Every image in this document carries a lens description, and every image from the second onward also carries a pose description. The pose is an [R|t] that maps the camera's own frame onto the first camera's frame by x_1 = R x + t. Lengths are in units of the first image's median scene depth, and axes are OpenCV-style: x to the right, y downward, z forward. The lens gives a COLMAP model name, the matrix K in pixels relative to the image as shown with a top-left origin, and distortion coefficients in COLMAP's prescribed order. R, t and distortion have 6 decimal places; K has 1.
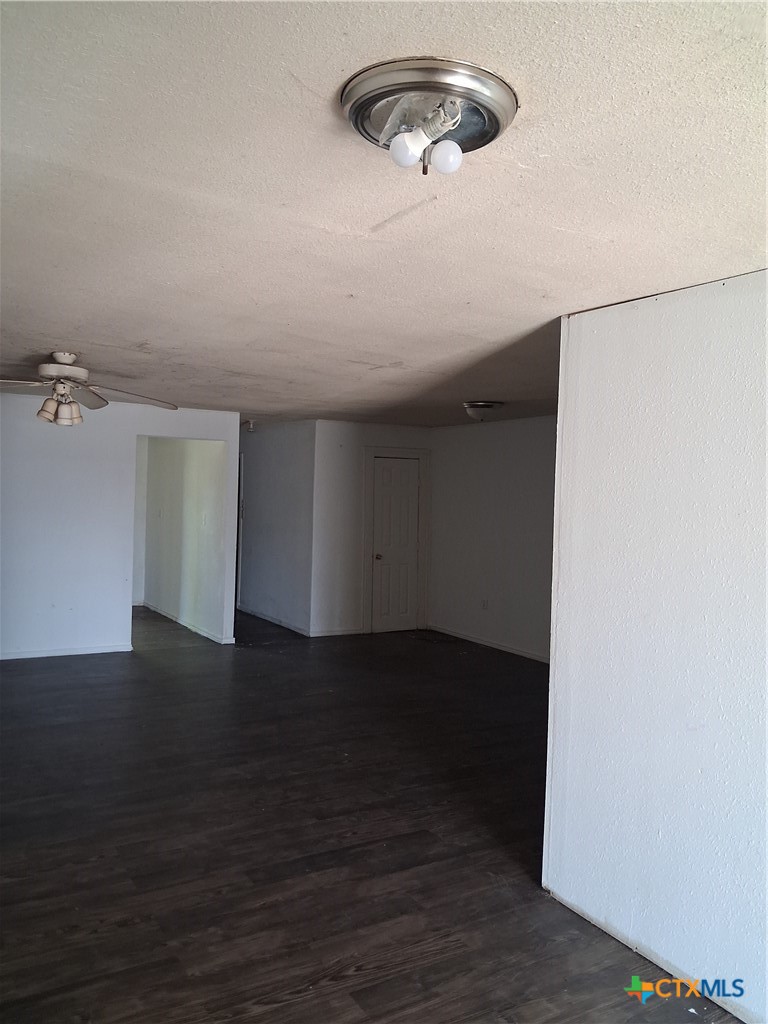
lens RADIAL K [[814.5, 0, 385.6], [0, 814.5, 522.8], [0, 0, 1]] dist [-0.000480, -0.029550]
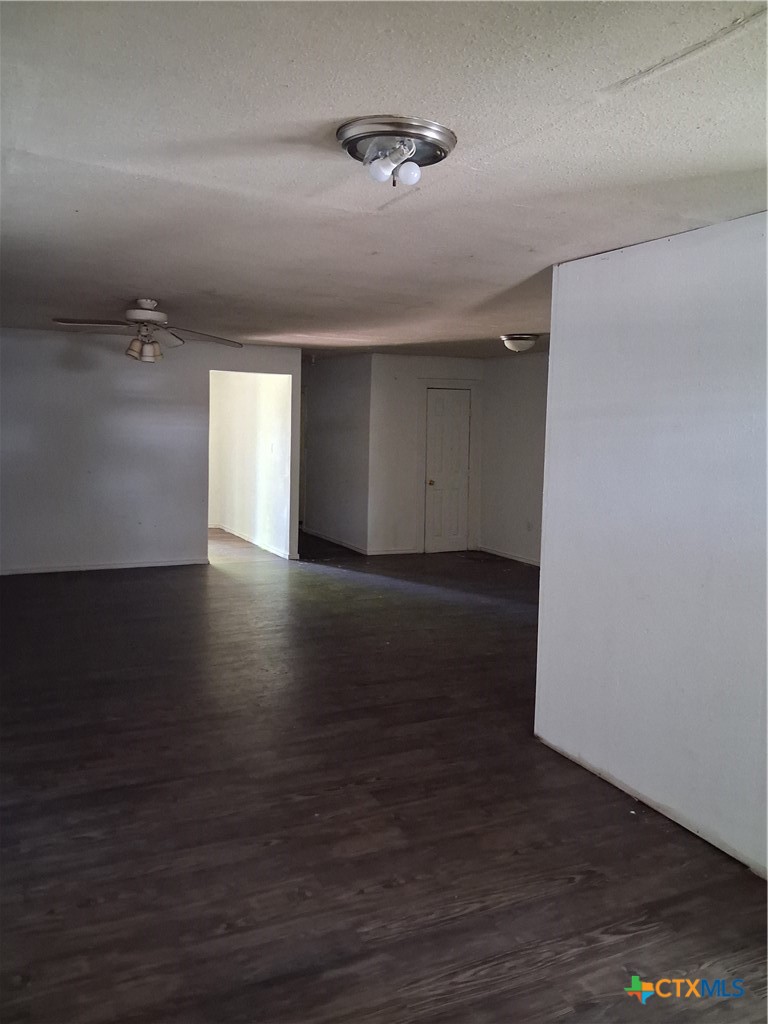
lens RADIAL K [[814.5, 0, 380.2], [0, 814.5, 501.8], [0, 0, 1]] dist [-0.000480, -0.029550]
pose [[0.995750, 0.003059, -0.092046, 0.071876], [0.002024, 0.998480, 0.055072, 0.026840], [0.092074, -0.055024, 0.994231, -0.223058]]
